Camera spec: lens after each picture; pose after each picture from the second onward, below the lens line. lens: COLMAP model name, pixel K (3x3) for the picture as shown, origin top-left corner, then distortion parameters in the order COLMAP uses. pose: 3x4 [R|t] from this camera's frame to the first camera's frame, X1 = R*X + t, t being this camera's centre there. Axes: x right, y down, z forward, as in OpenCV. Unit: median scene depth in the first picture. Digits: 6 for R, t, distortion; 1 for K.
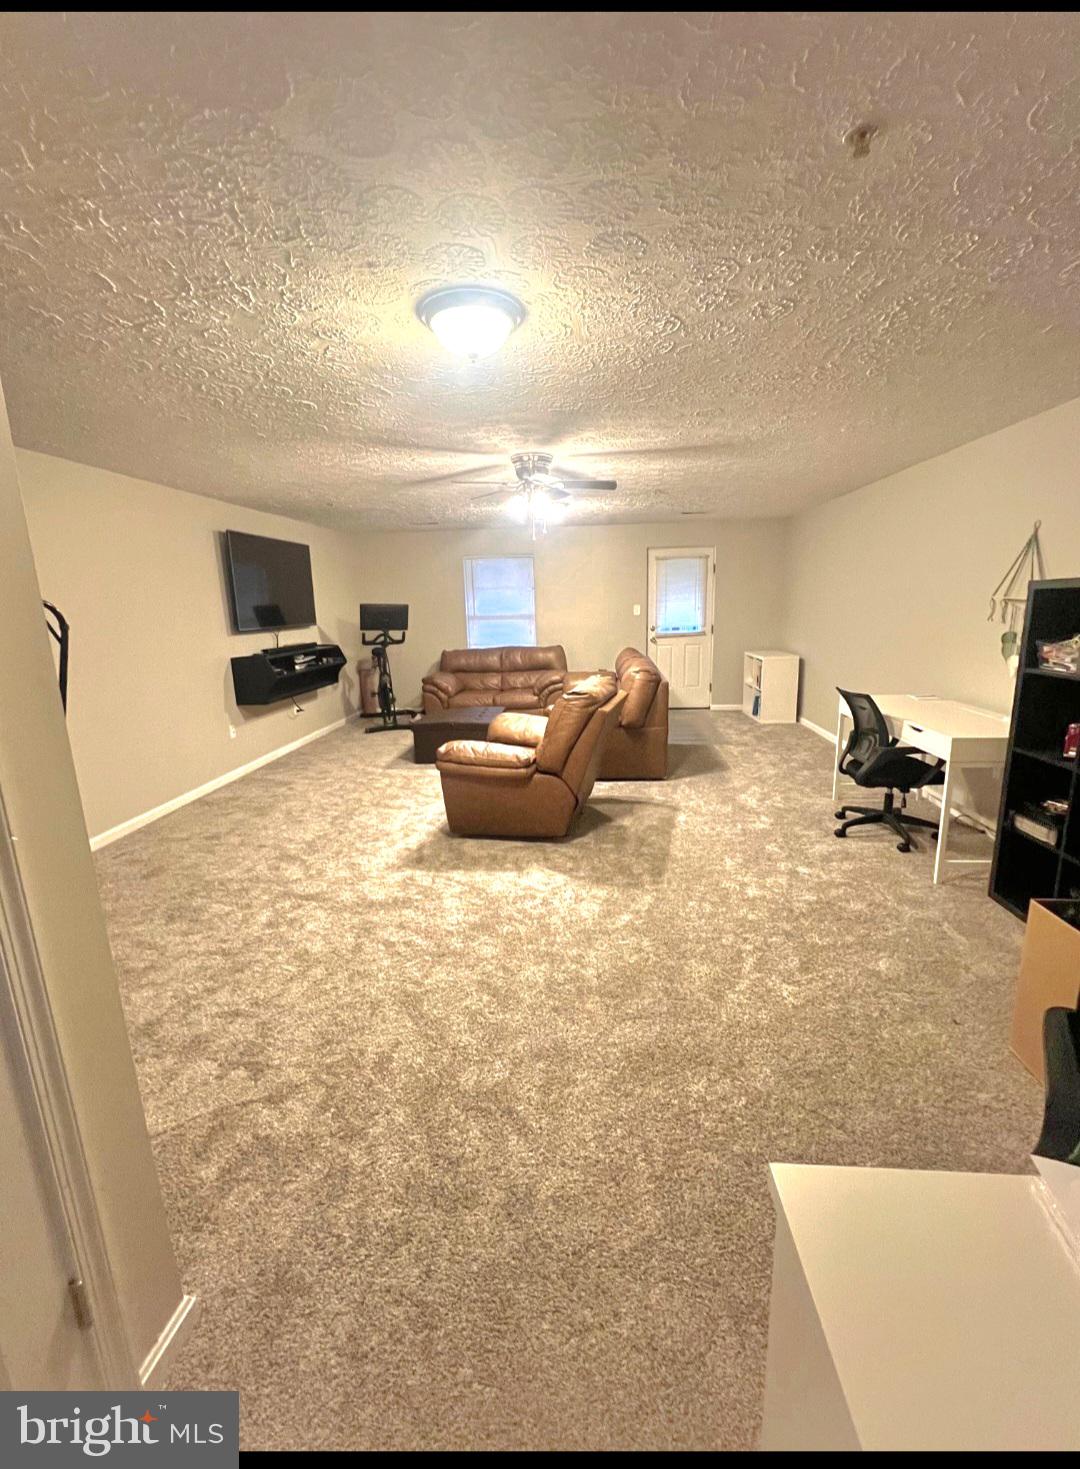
lens RADIAL K [[596.5, 0, 540.3], [0, 596.5, 734.9], [0, 0, 1]] dist [-0.000395, -0.000084]
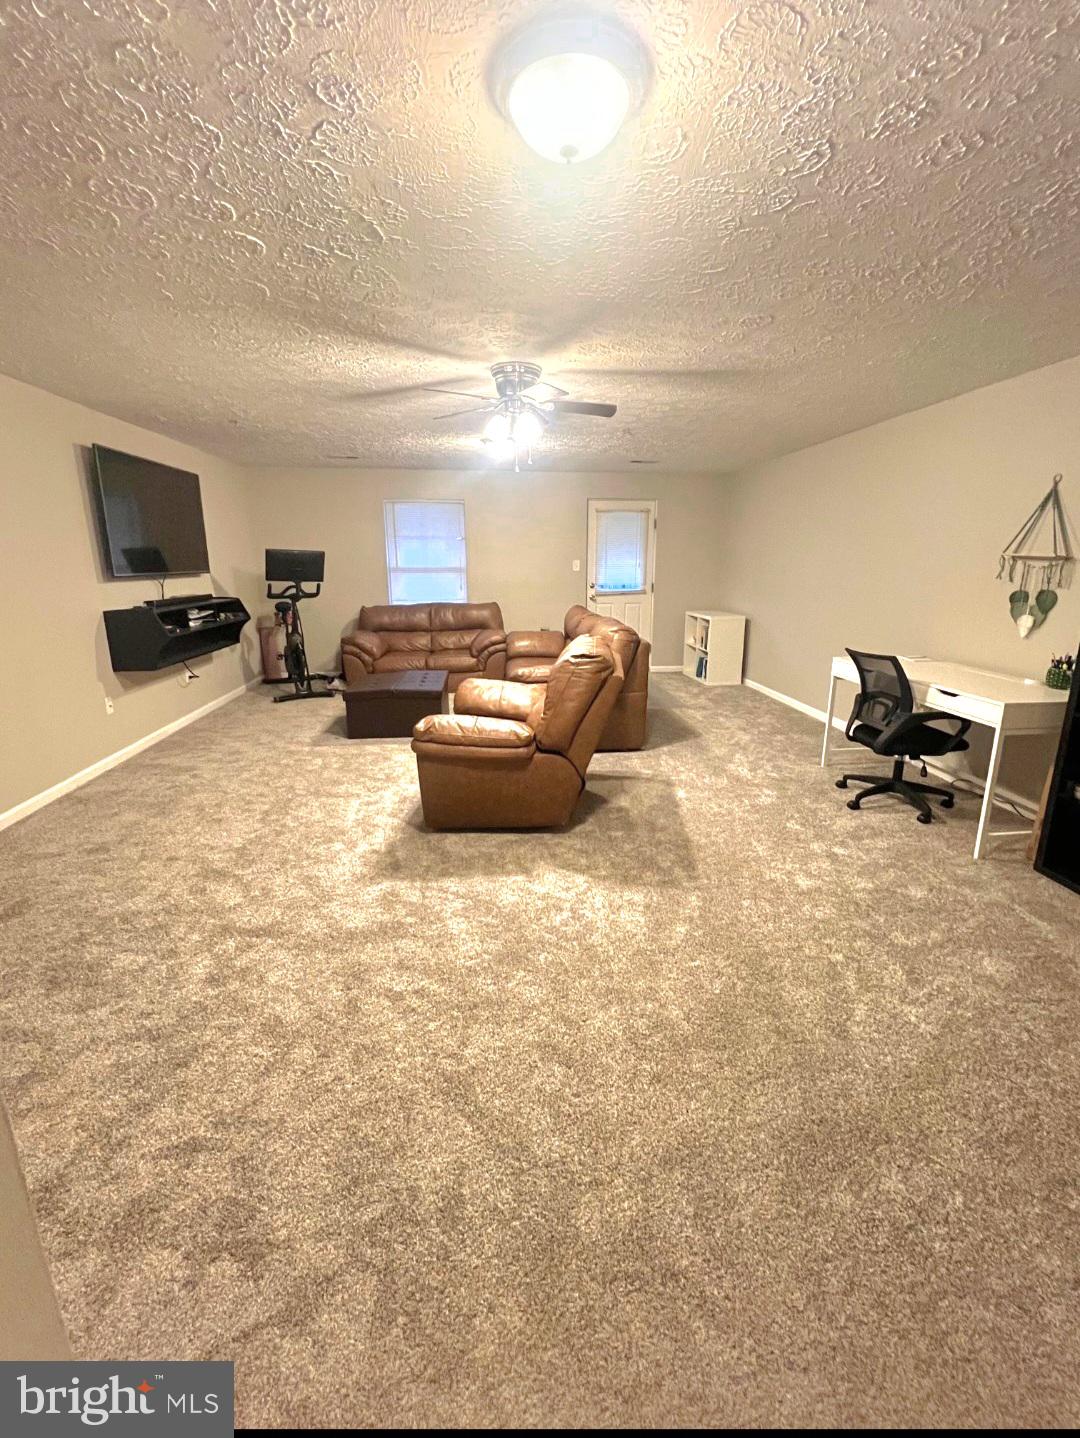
lens RADIAL K [[596.7, 0, 539.8], [0, 596.7, 710.8], [0, 0, 1]] dist [-0.000268, 0.000312]
pose [[0.982555, -0.020197, 0.184872, -0.160504], [0.015543, 0.999526, 0.026590, -0.016182], [-0.185321, -0.023252, 0.982403, 0.191273]]
